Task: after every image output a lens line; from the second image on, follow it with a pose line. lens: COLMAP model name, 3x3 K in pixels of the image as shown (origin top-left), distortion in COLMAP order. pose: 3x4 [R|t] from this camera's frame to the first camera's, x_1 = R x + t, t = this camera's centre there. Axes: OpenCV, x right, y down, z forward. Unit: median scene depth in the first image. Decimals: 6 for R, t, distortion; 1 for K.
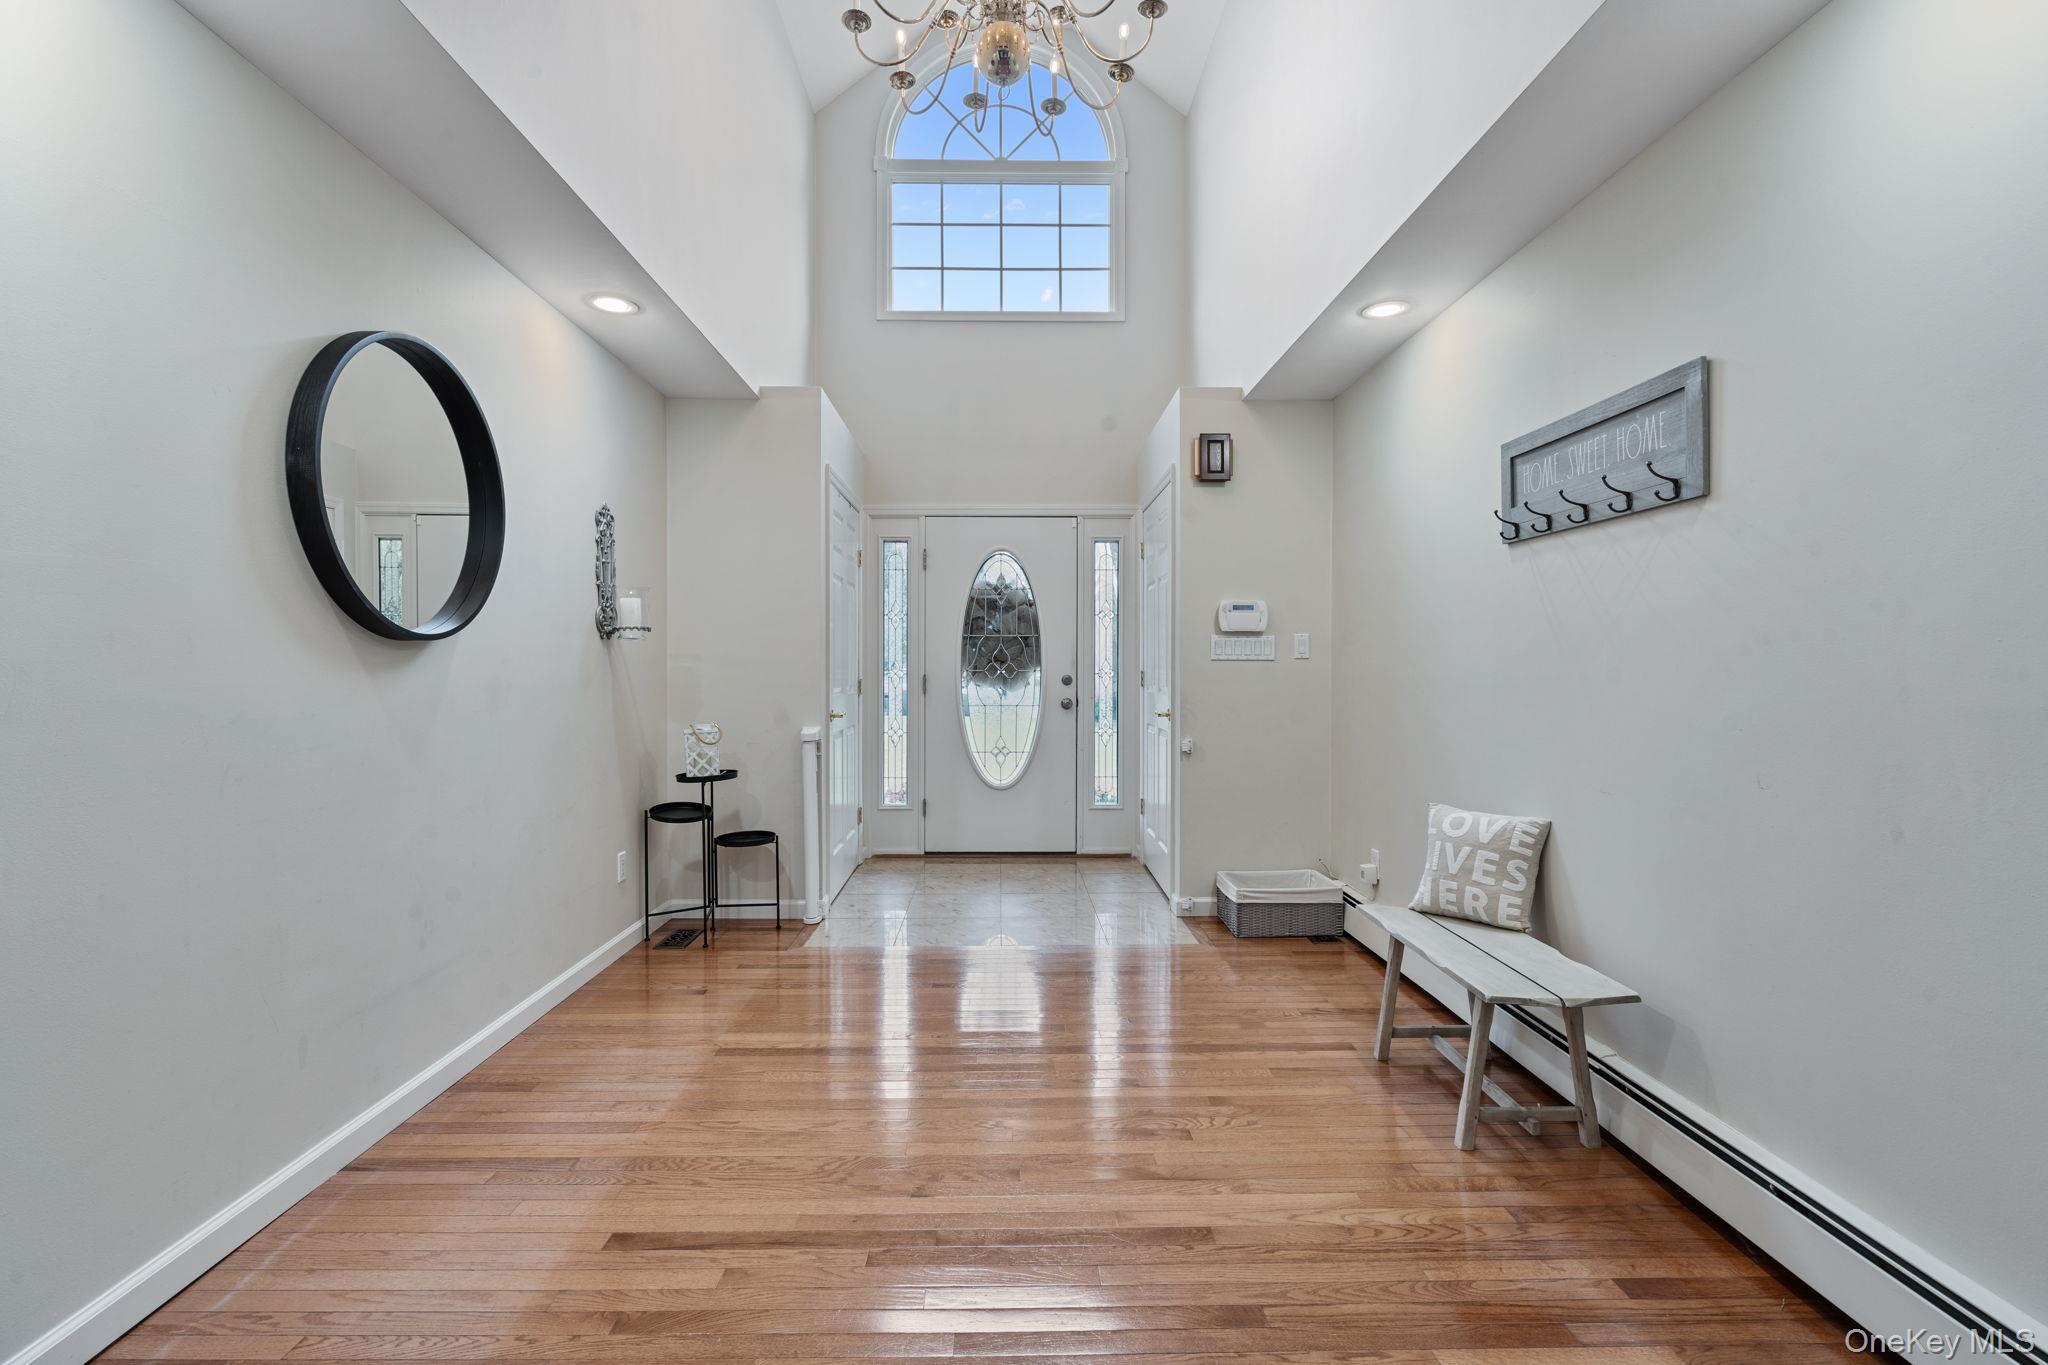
lens RADIAL K [[933.4, 0, 1018.0], [0, 933.4, 677.7], [0, 0, 1]] dist [-0.004441, 0.003007]
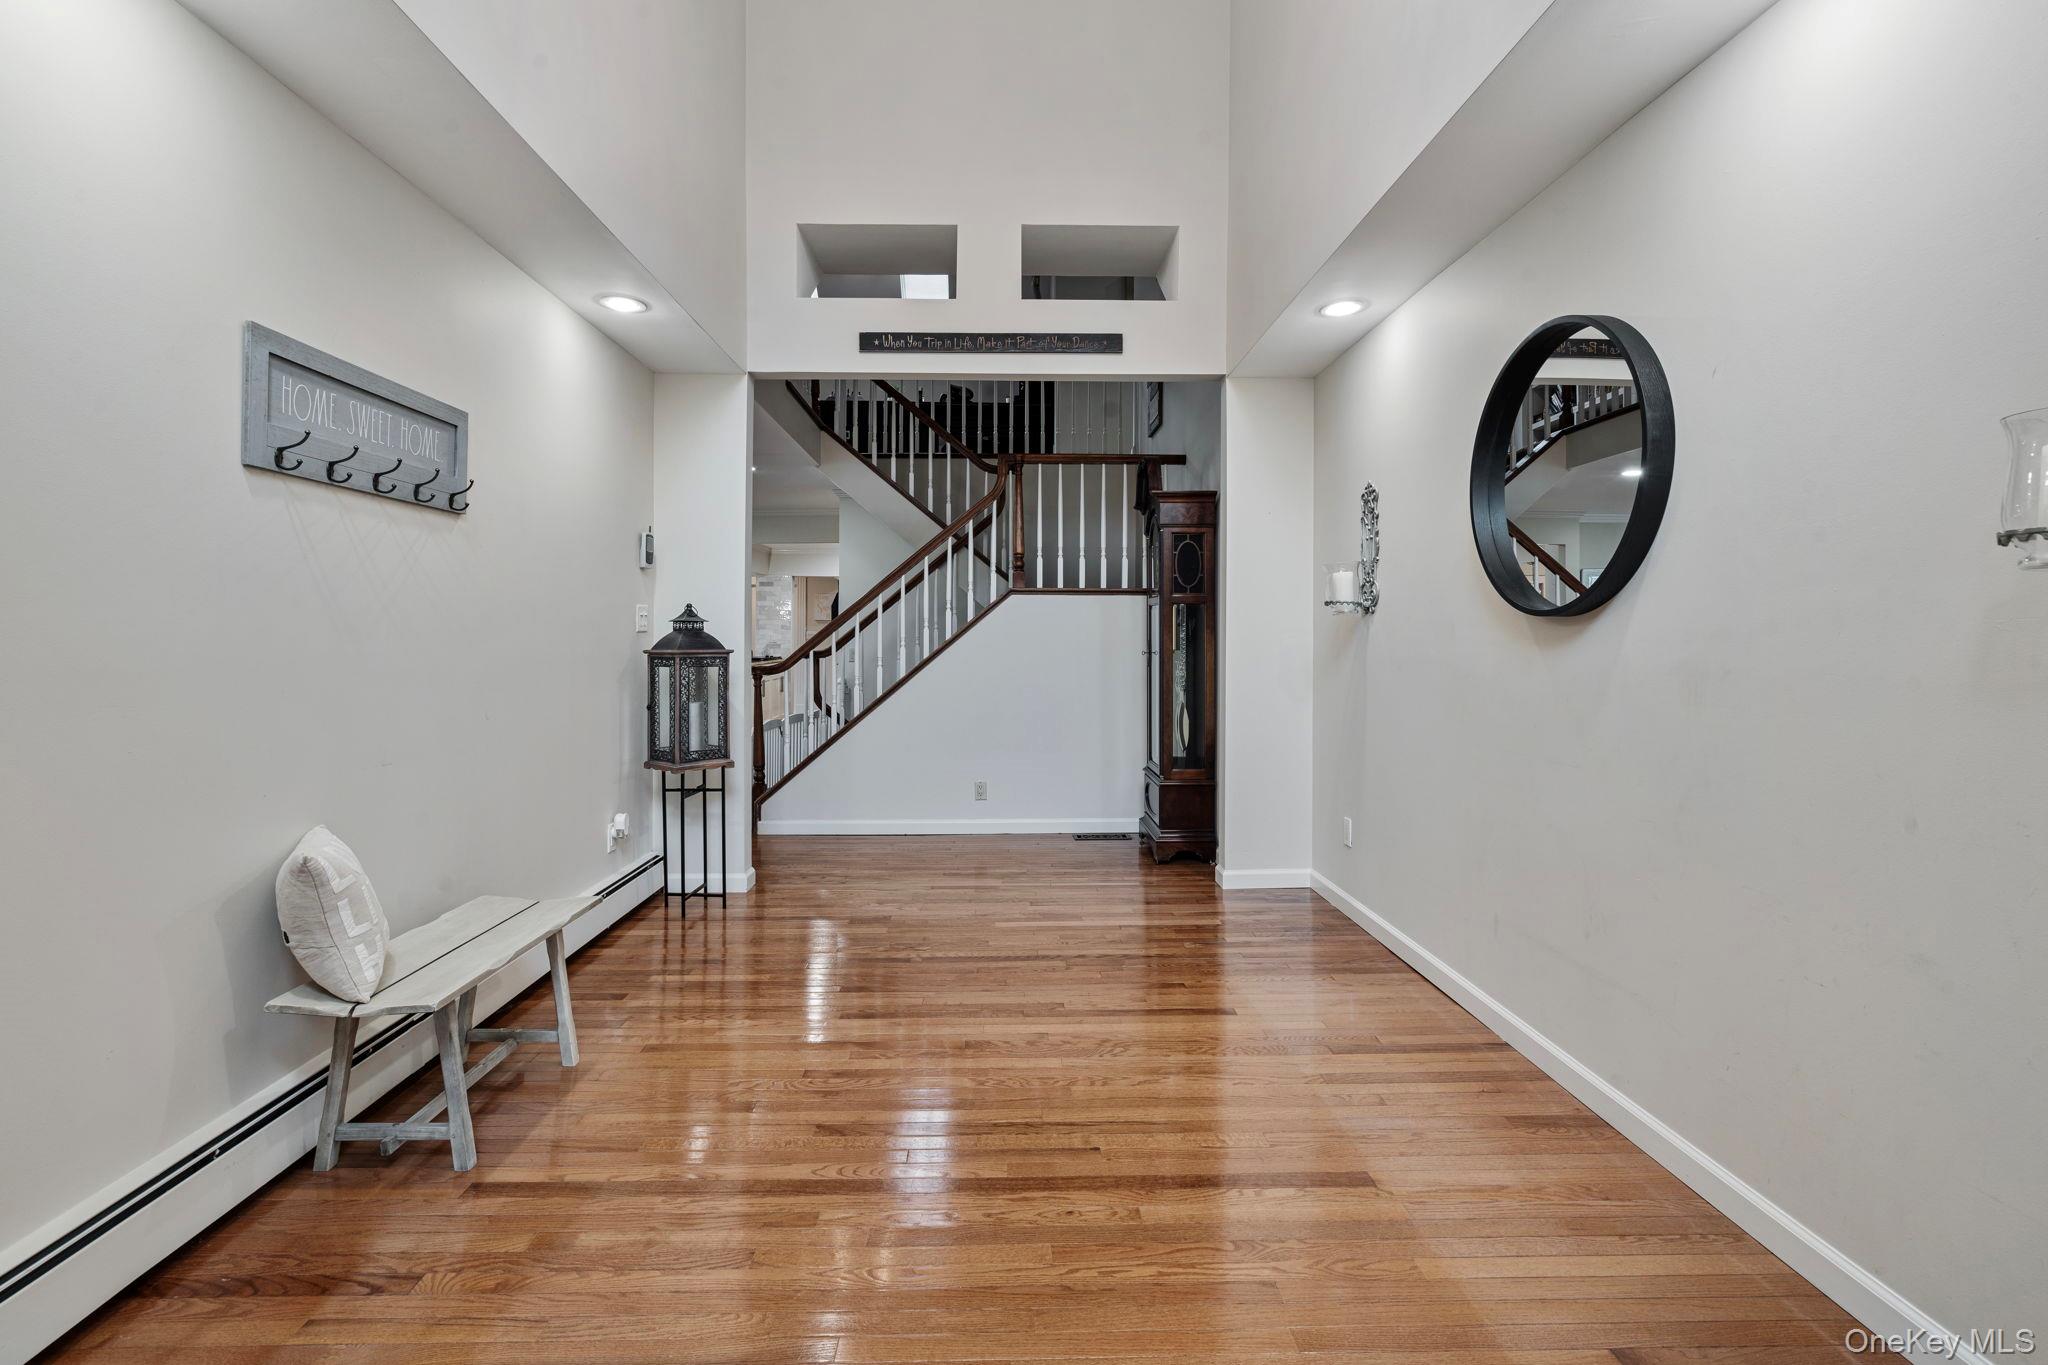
lens RADIAL K [[933.4, 0, 1030.3], [0, 933.4, 666.3], [0, 0, 1]] dist [-0.004441, 0.003007]
pose [[-0.999824, -0.000080, -0.018768, -0.054572], [-0.000934, 0.998964, 0.045487, -0.029284], [0.018745, 0.045497, -0.998789, 1.961894]]
